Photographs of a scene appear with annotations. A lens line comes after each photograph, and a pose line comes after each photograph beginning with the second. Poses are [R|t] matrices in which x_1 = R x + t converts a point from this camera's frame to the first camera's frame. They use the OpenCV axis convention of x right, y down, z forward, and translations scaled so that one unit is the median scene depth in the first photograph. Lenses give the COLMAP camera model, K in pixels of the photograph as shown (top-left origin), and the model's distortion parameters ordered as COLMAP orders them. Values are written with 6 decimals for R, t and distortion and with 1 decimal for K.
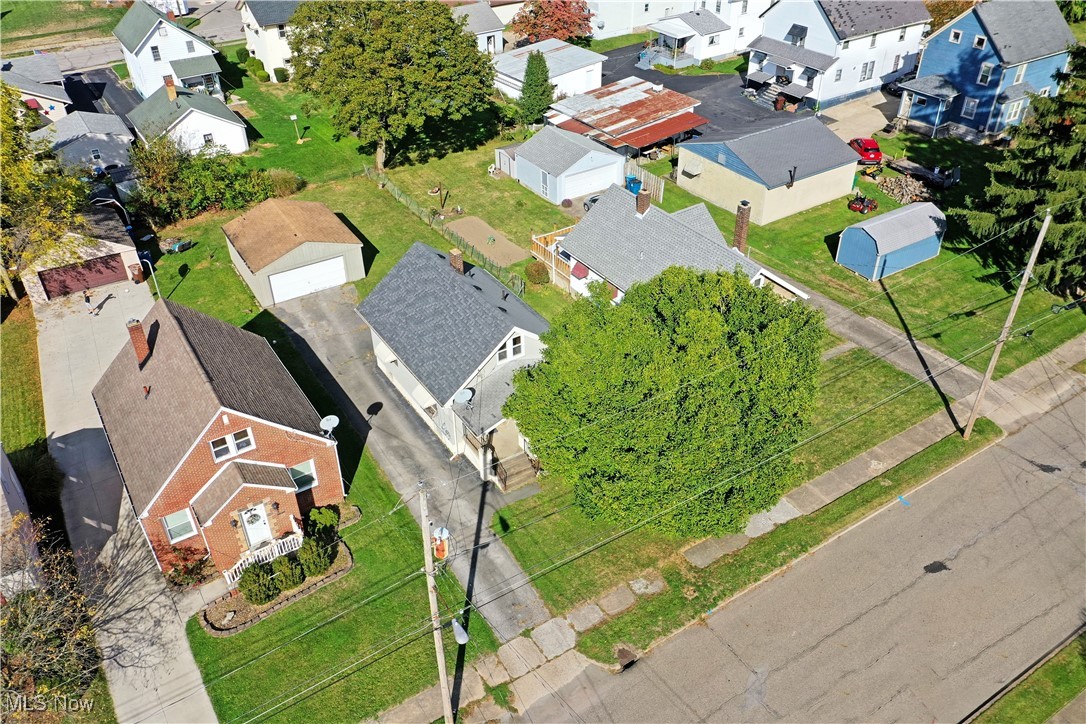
lens RADIAL K [[857.7, 0, 543.0], [0, 857.7, 362.0], [0, 0, 1]] dist [0.003103, 0.008004]
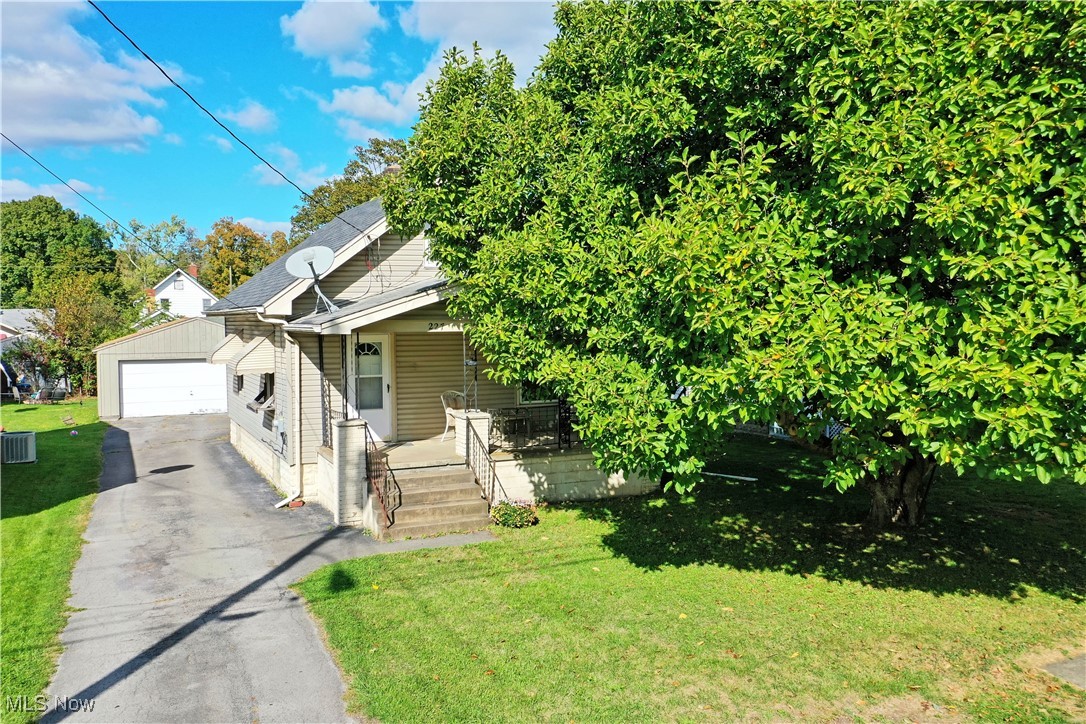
lens RADIAL K [[880.5, 0, 543.0], [0, 880.5, 362.0], [0, 0, 1]] dist [0.003438, 0.002994]
pose [[0.993824, 0.015906, -0.109824, 0.048038], [-0.072226, 0.844073, -0.531341, 0.254392], [0.084248, 0.535992, 0.840009, 0.655159]]
